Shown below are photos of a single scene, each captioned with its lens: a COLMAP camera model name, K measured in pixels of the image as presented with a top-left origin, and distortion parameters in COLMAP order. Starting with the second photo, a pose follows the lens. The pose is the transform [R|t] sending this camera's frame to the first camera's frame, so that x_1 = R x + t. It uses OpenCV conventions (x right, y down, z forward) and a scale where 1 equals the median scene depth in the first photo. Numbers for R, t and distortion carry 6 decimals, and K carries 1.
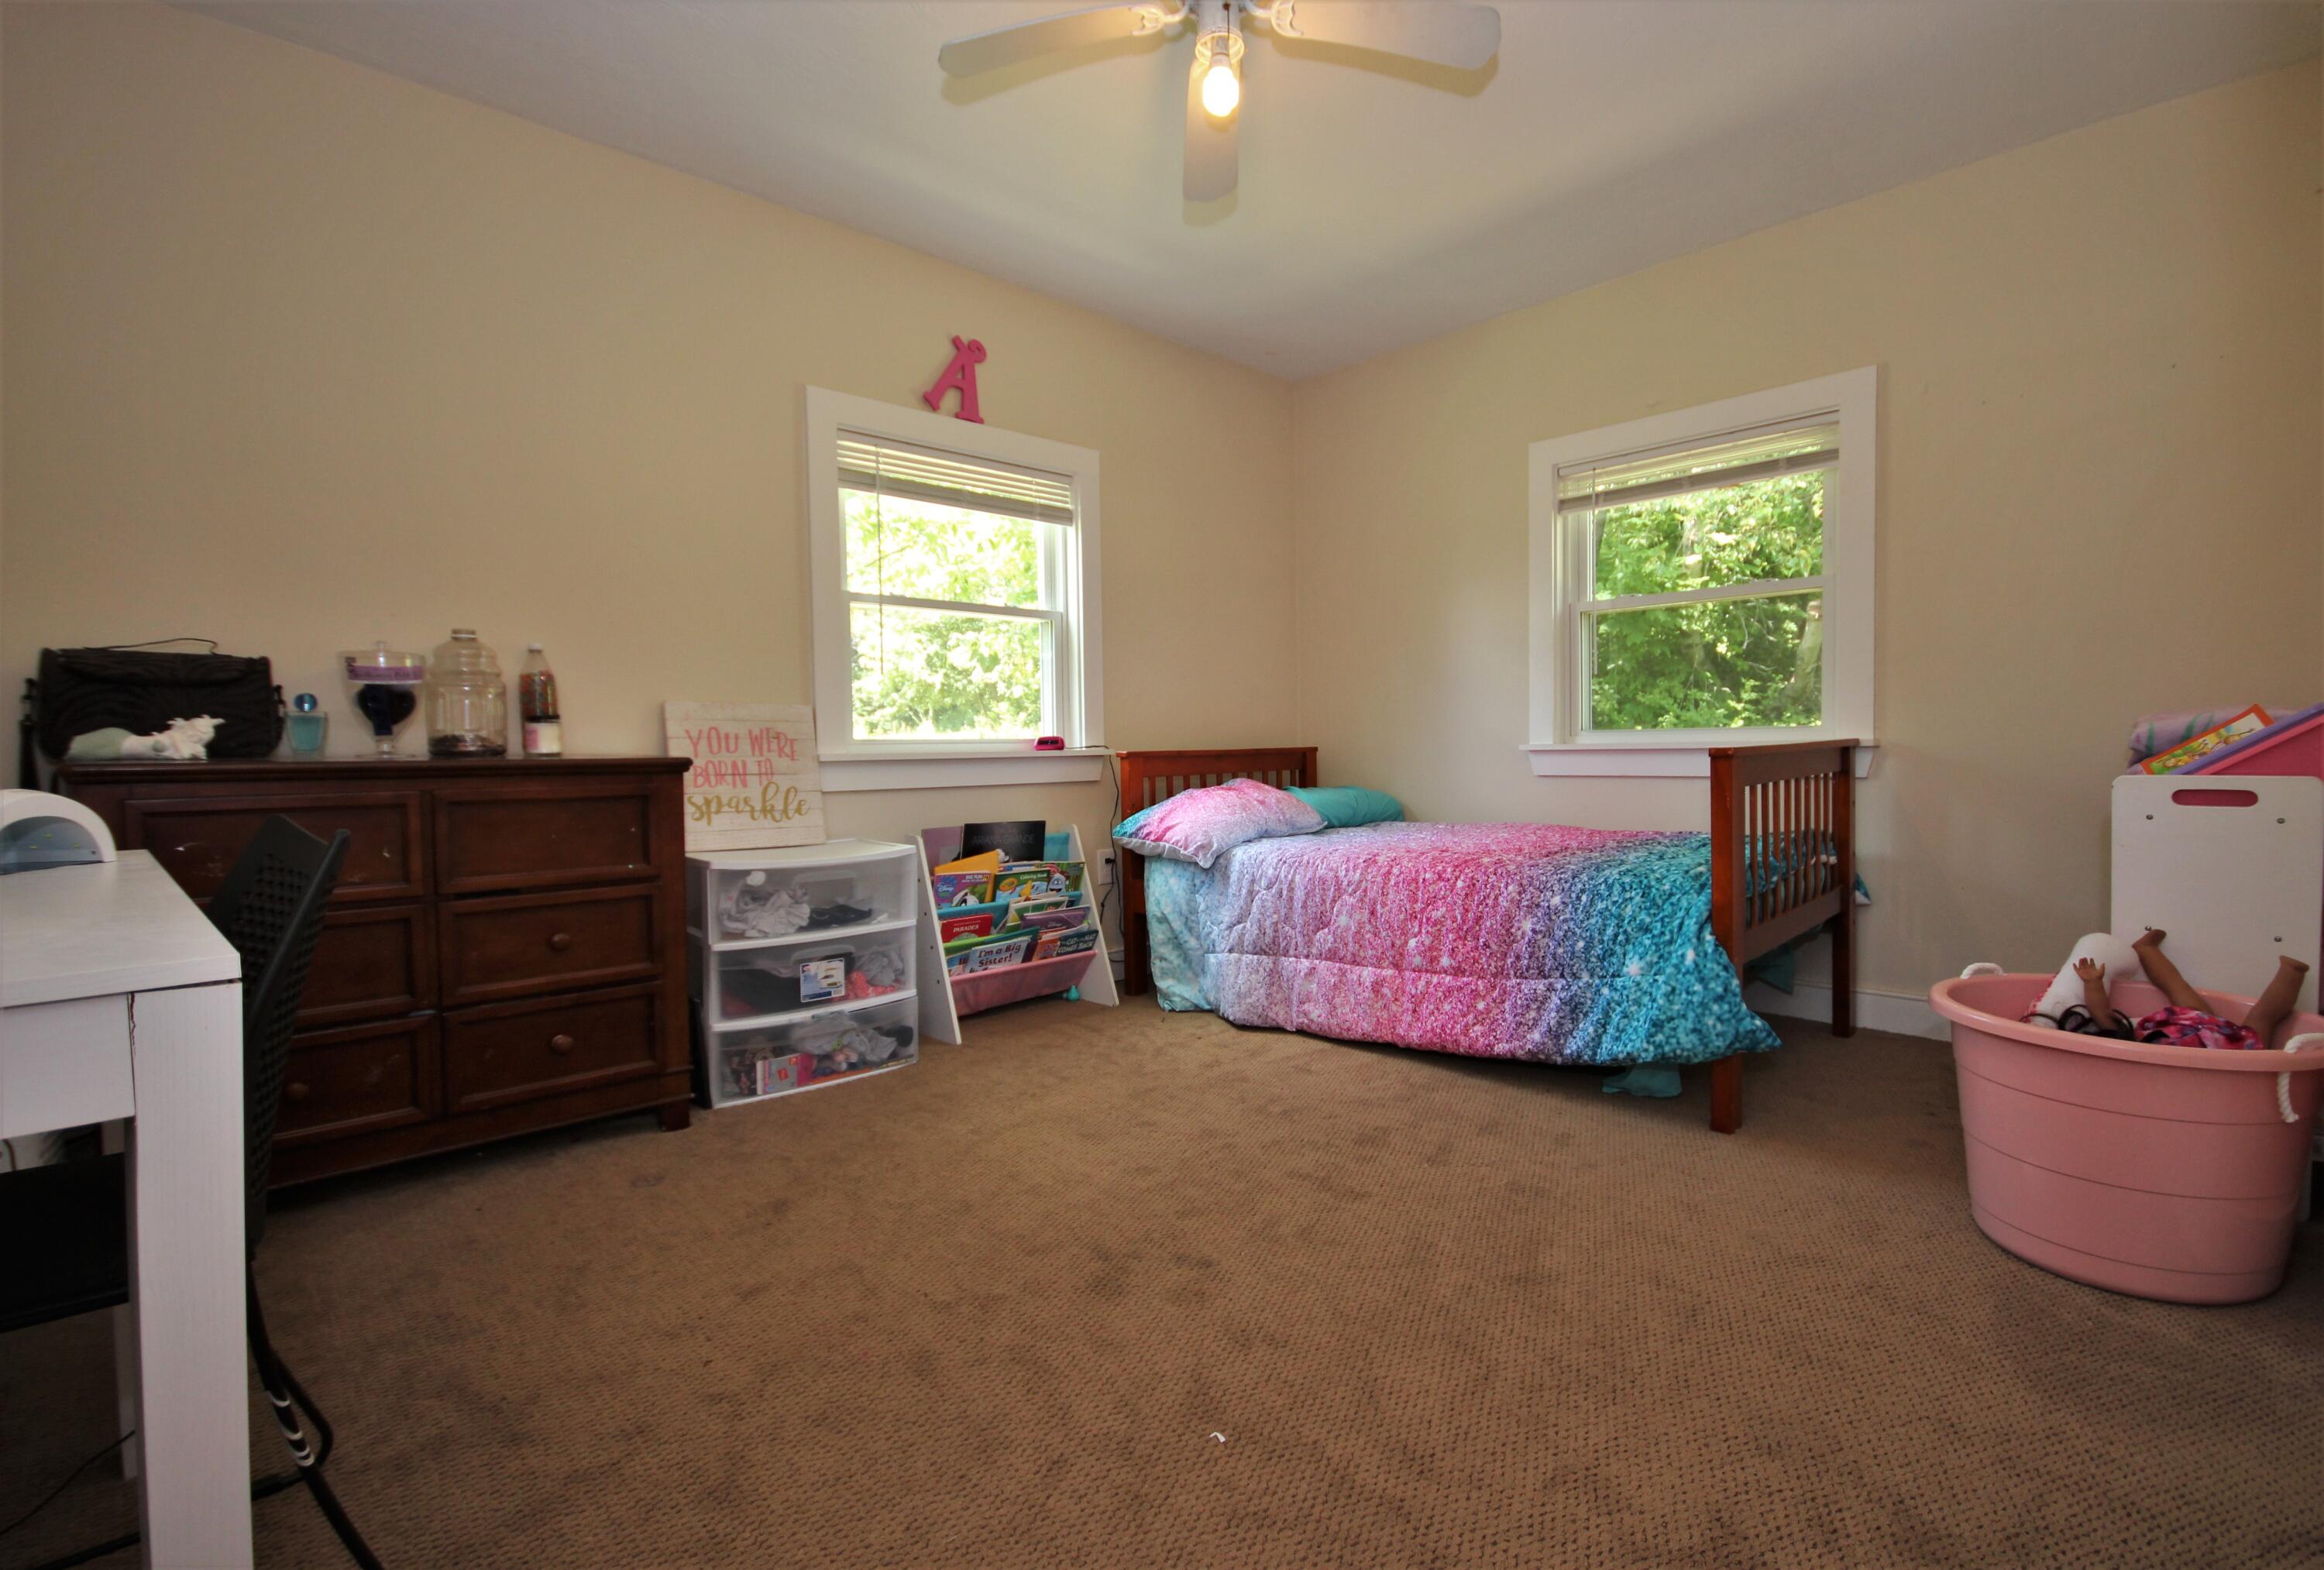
lens RADIAL K [[1084.0, 0, 1180.2], [0, 1084.0, 783.3], [0, 0, 1]] dist [-0.001733, 0.001000]
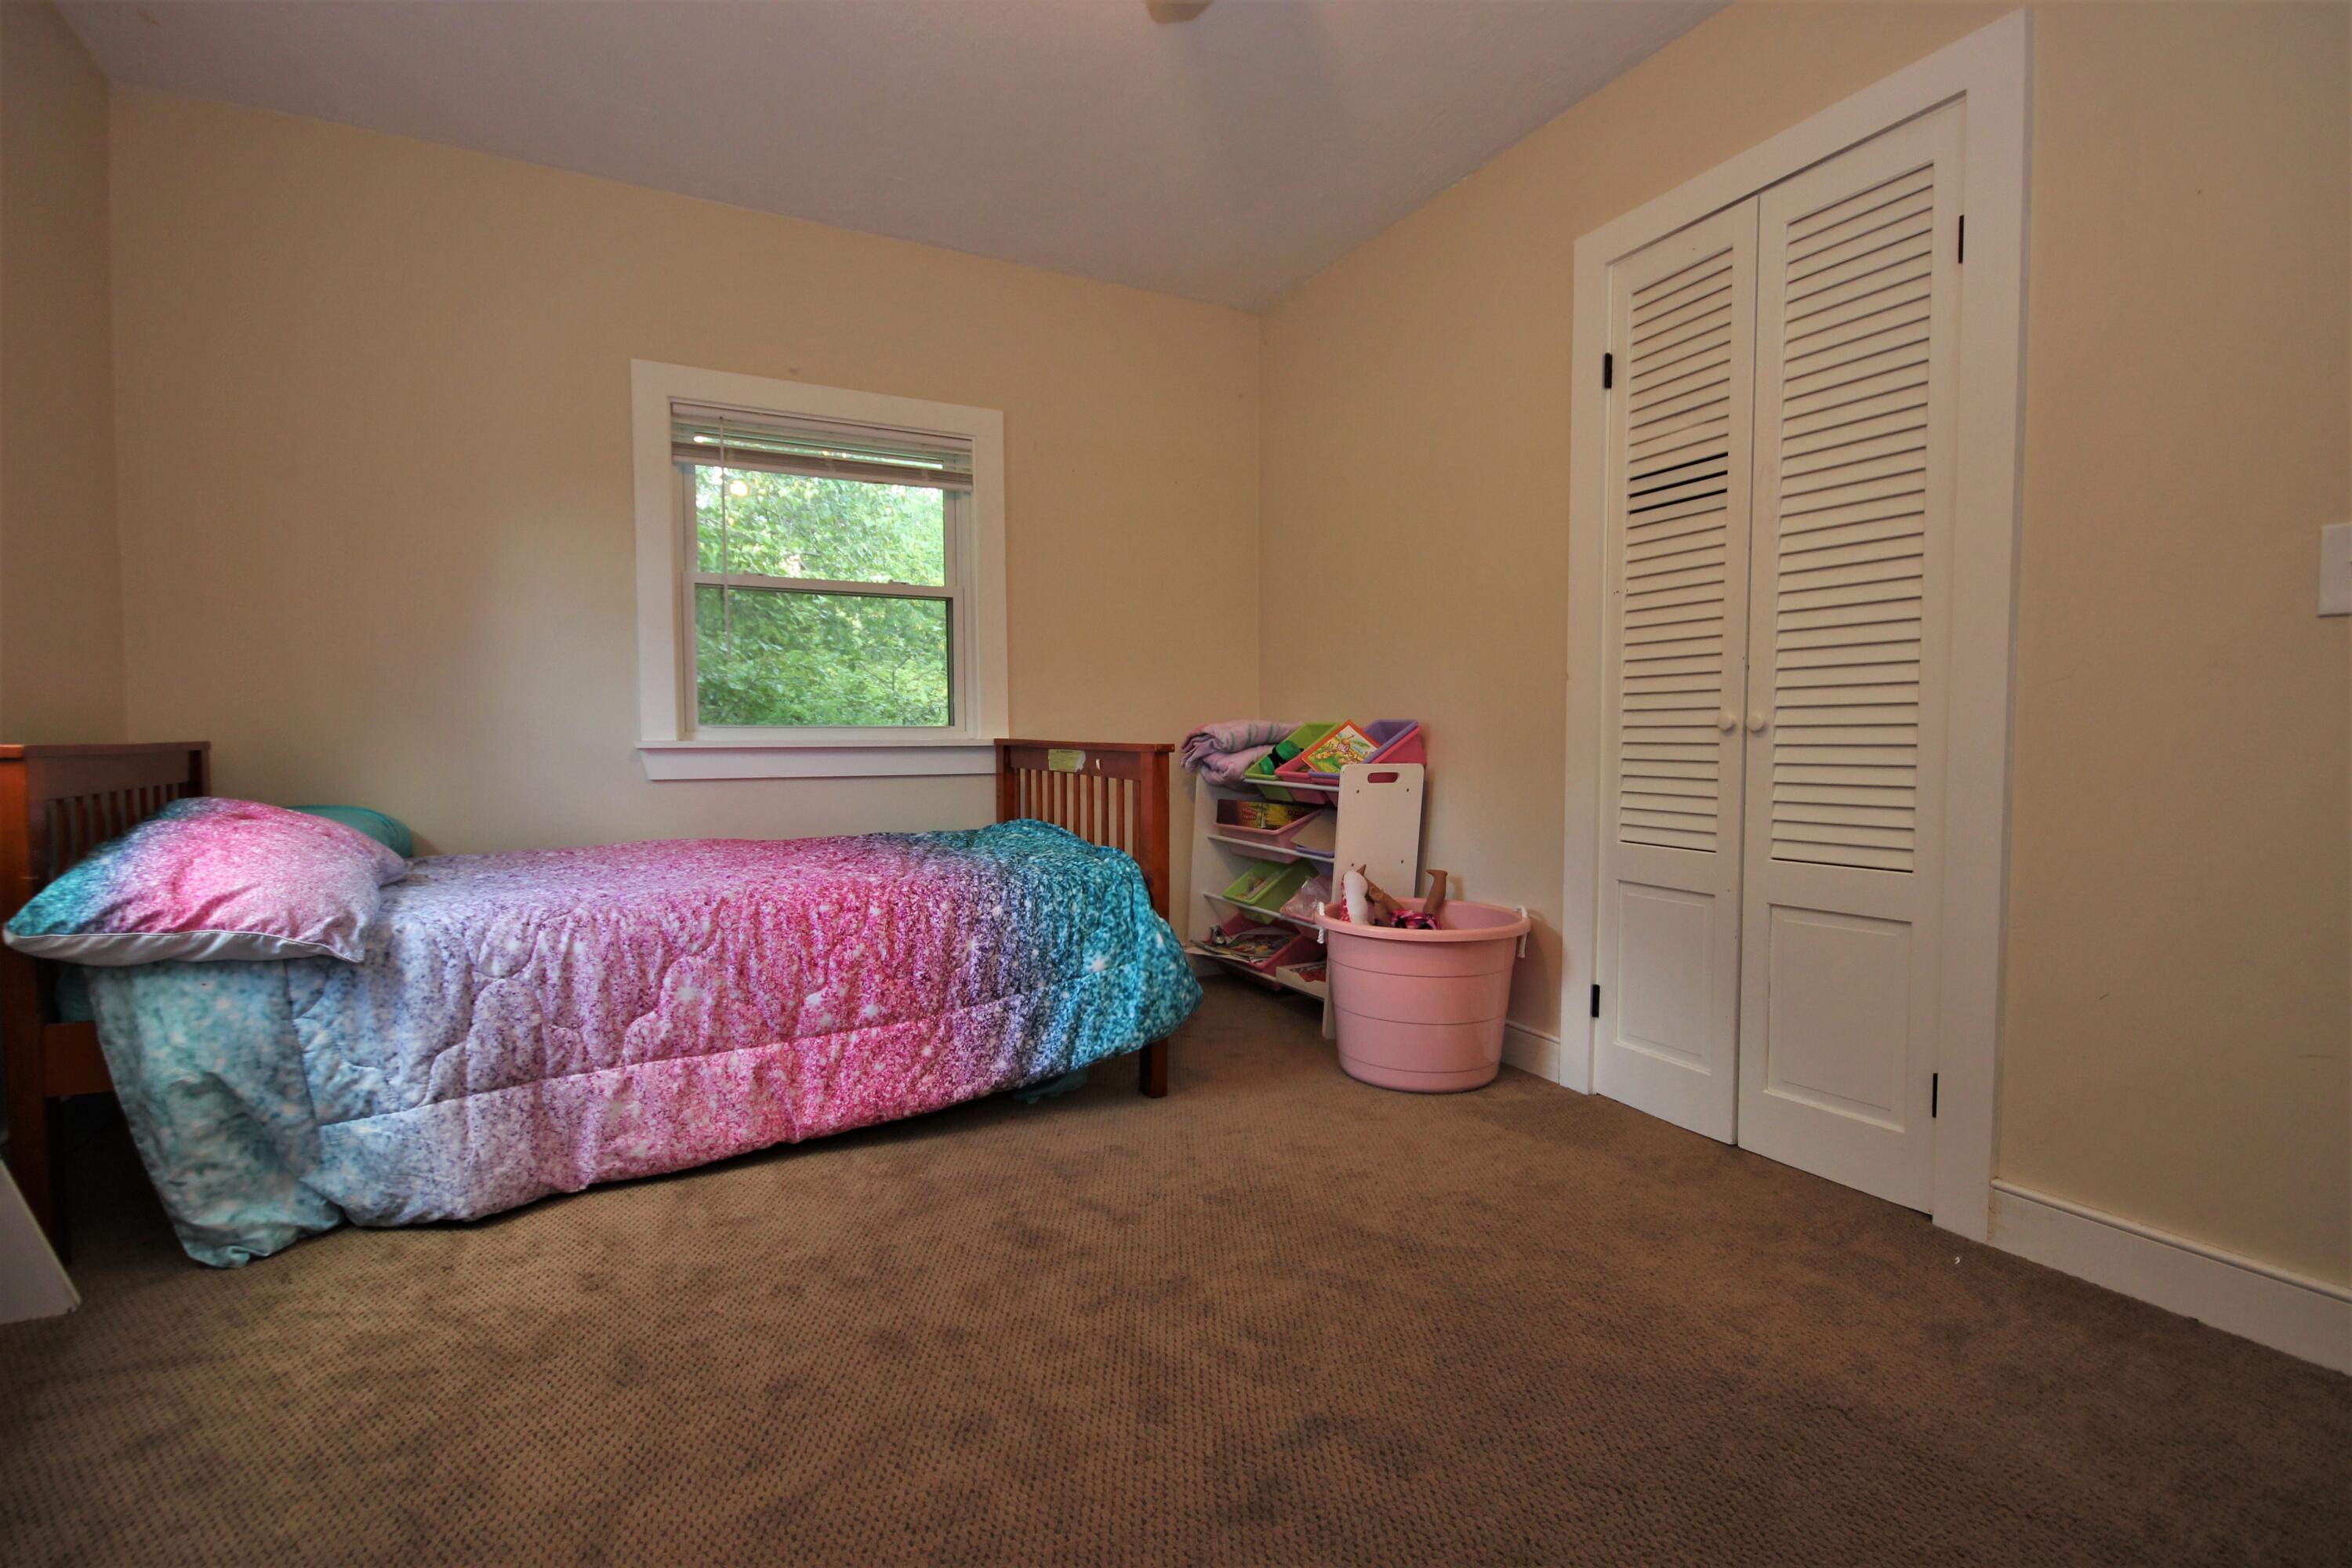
lens RADIAL K [[1088.6, 0, 1183.3], [0, 1088.6, 785.0], [0, 0, 1]] dist [0.006996, -0.010250]
pose [[0.286994, -0.024199, 0.957627, -0.429264], [0.028048, 0.999465, 0.016851, -0.007993], [-0.957522, 0.022023, 0.287519, 0.520304]]
